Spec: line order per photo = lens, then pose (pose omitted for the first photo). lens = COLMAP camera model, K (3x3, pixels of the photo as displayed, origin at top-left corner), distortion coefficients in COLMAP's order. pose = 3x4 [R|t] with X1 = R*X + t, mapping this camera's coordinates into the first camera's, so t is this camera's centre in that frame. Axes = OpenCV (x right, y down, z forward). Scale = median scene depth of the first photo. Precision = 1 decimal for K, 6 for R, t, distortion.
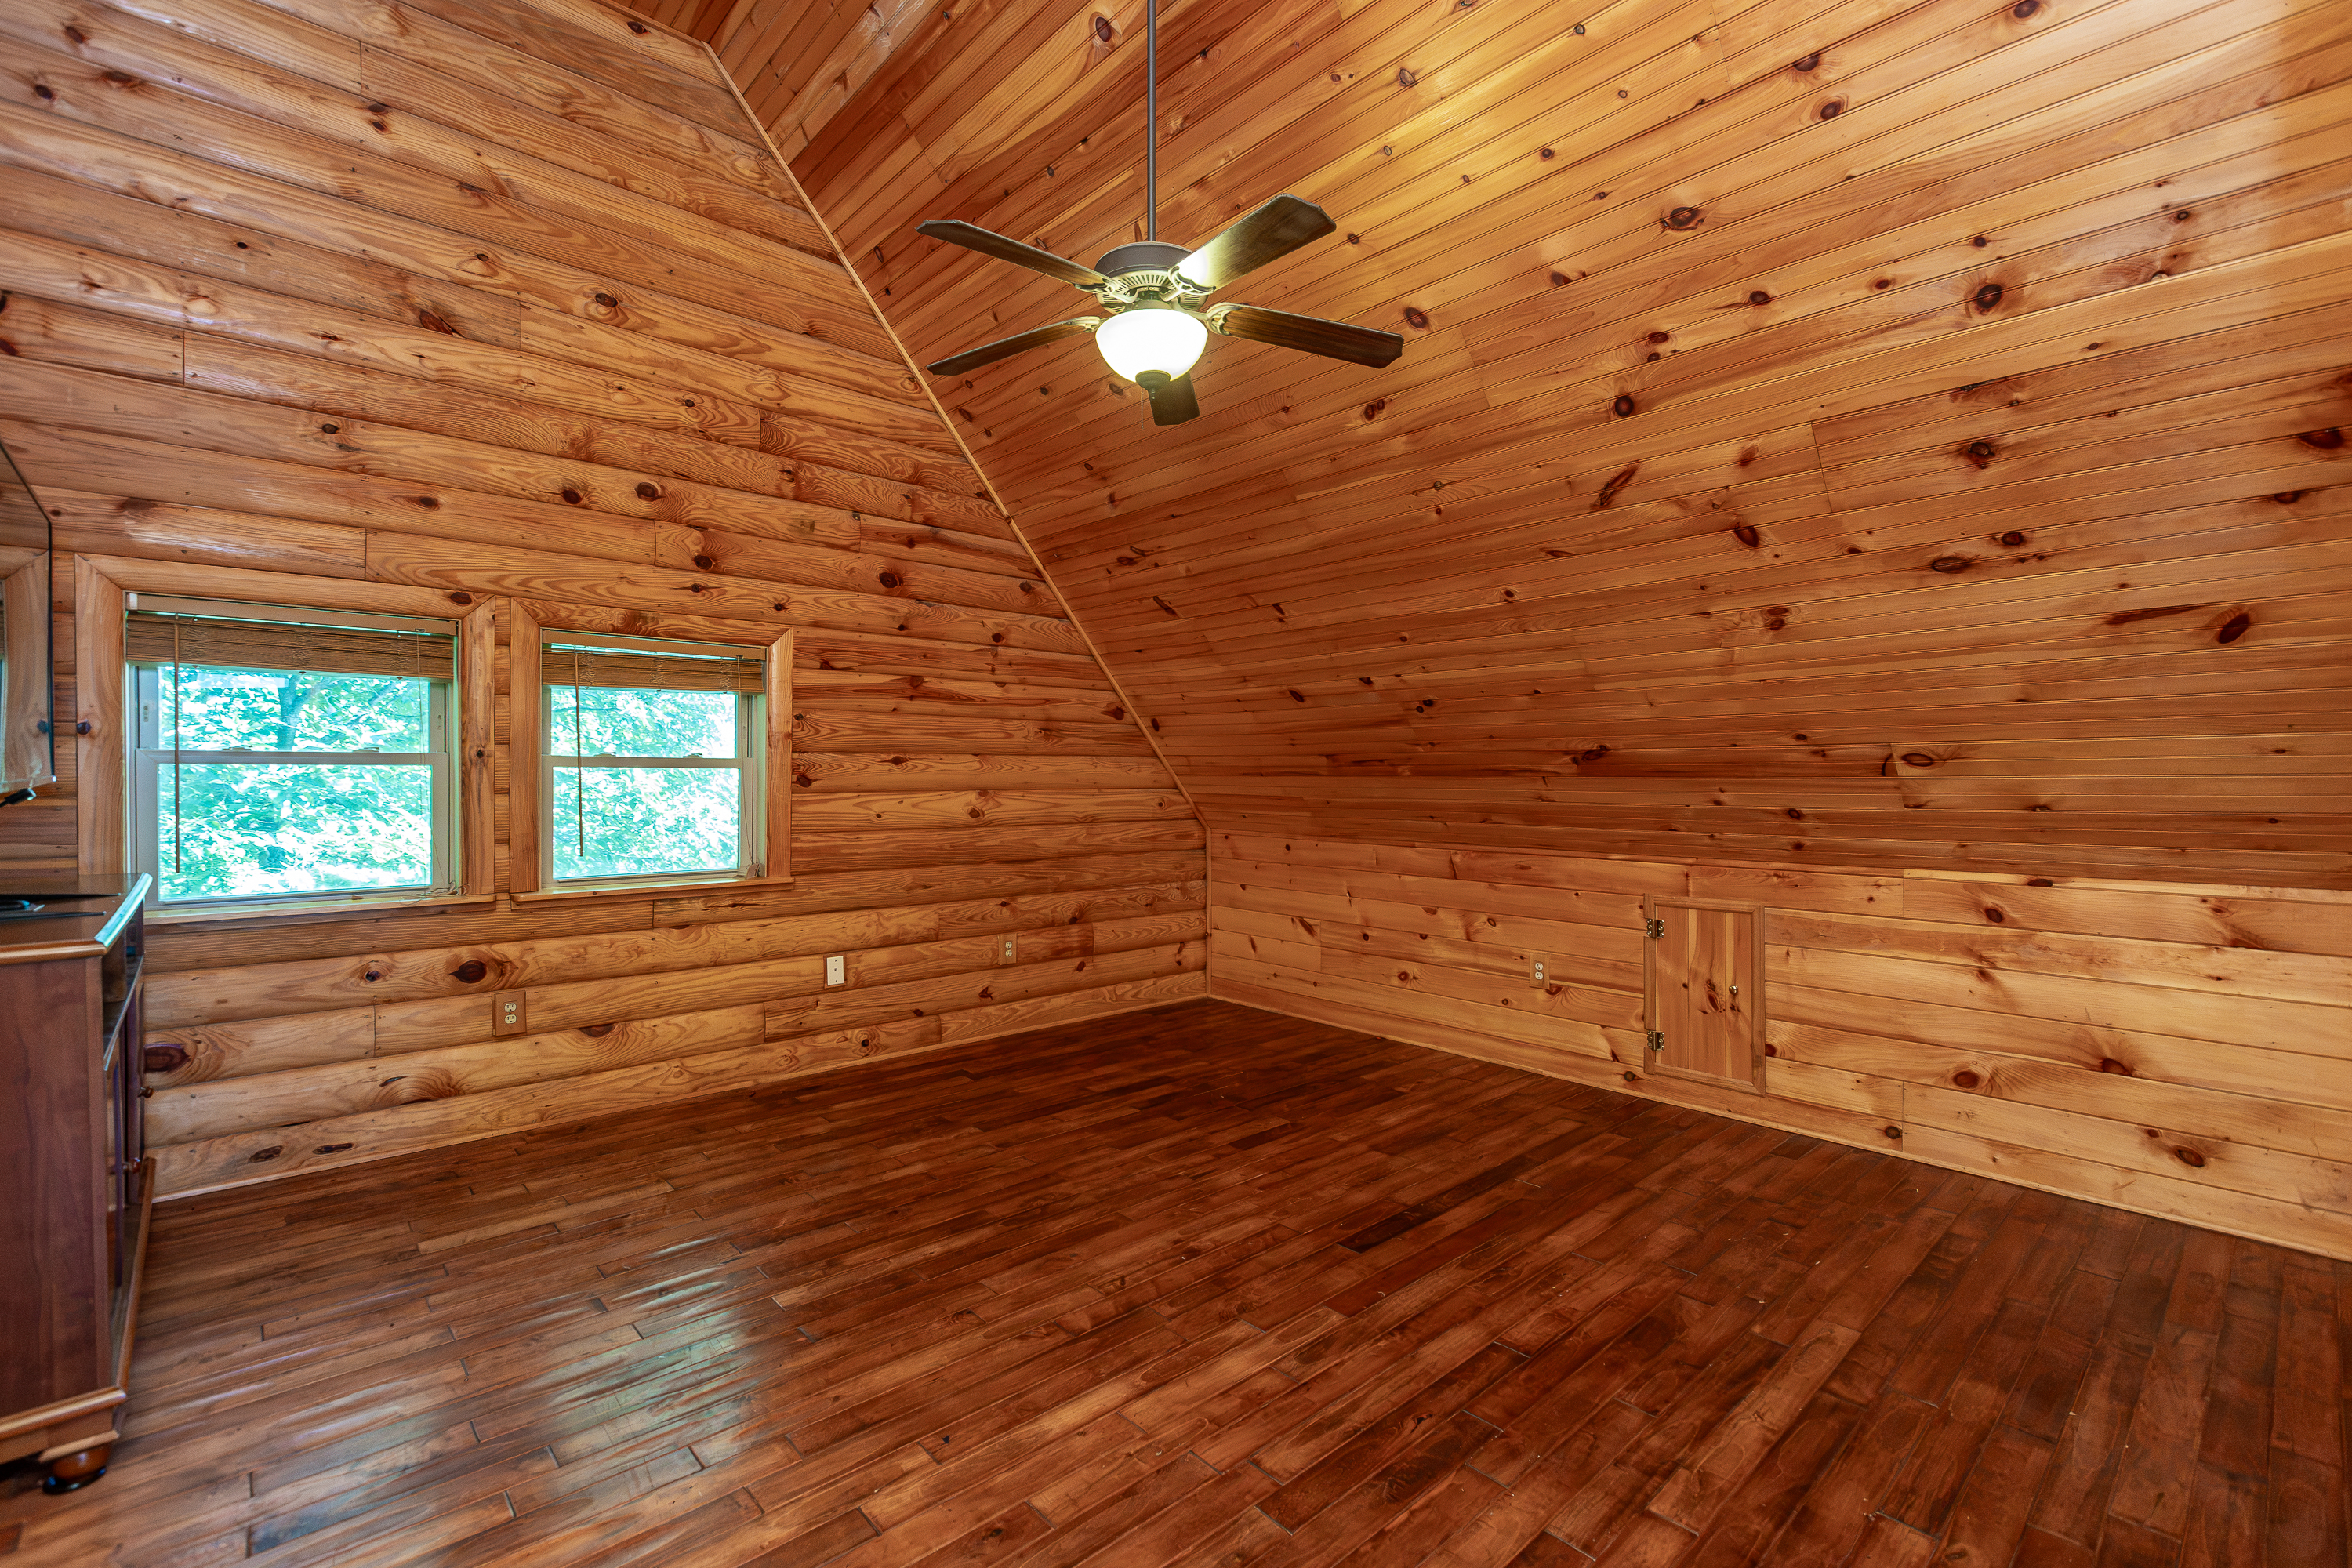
lens RADIAL K [[1052.0, 0, 1189.4], [0, 1052.0, 772.0], [0, 0, 1]] dist [0.006481, -0.002859]
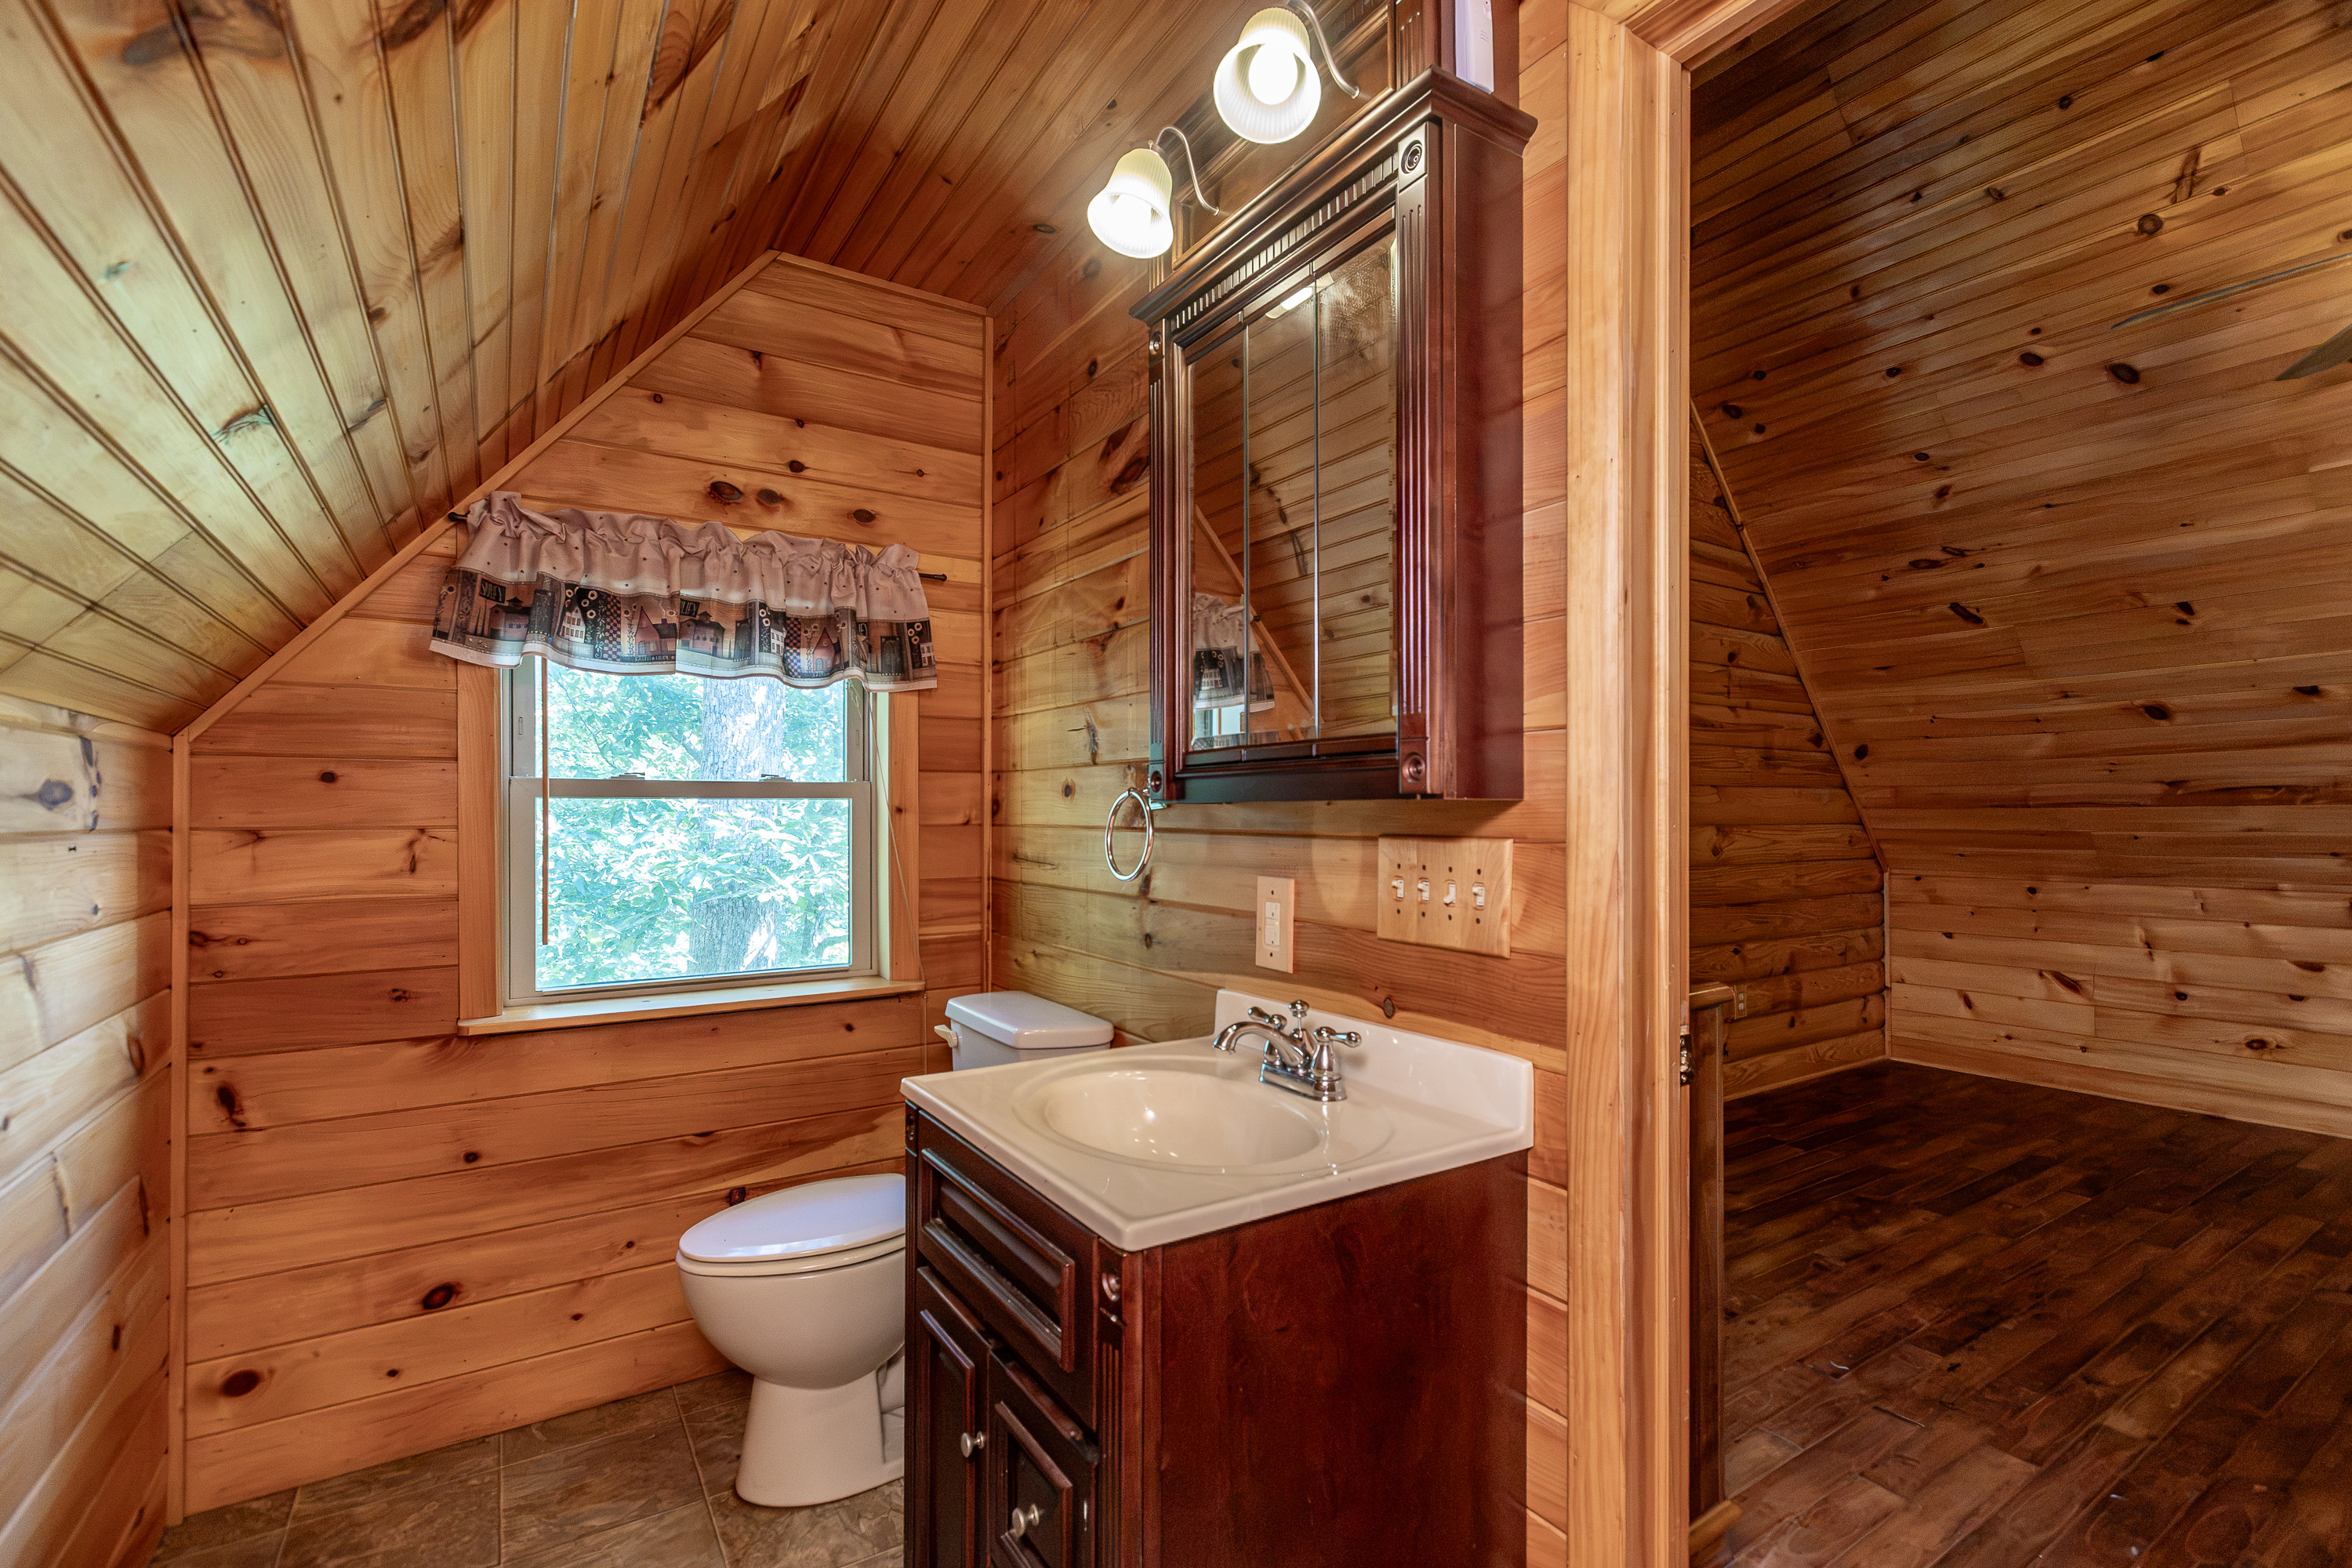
lens RADIAL K [[1052.0, 0, 1170.8], [0, 1052.0, 808.4], [0, 0, 1]] dist [0.006481, -0.002859]
pose [[0.986948, -0.008511, -0.160813, -0.508951], [0.007270, 0.999939, -0.008304, 0.006280], [0.160874, 0.007027, 0.986950, 0.026956]]
